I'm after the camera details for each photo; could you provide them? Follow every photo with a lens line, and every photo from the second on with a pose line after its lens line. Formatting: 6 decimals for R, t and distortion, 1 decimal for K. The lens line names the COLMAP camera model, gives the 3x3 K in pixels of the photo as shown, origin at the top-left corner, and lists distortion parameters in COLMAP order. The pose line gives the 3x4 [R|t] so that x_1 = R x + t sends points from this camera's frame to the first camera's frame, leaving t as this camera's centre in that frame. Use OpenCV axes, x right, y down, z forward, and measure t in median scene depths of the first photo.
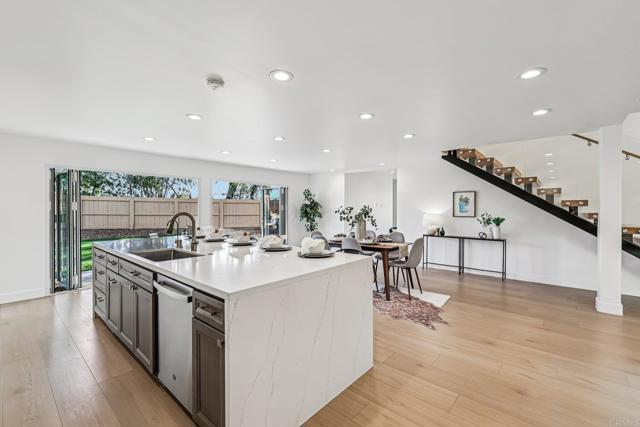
lens RADIAL K [[280.8, 0, 316.3], [0, 280.8, 213.1], [0, 0, 1]] dist [0.003766, -0.000424]
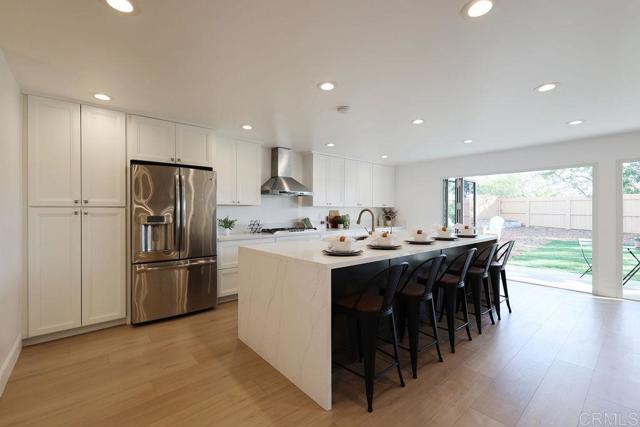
lens RADIAL K [[280.8, 0, 318.7], [0, 280.8, 214.6], [0, 0, 1]] dist [0.003766, -0.000424]
pose [[-0.160202, 0.009294, -0.987041, 1.116094], [-0.020578, 0.999707, 0.012753, 0.015084], [0.986870, 0.022355, -0.159963, 1.297035]]
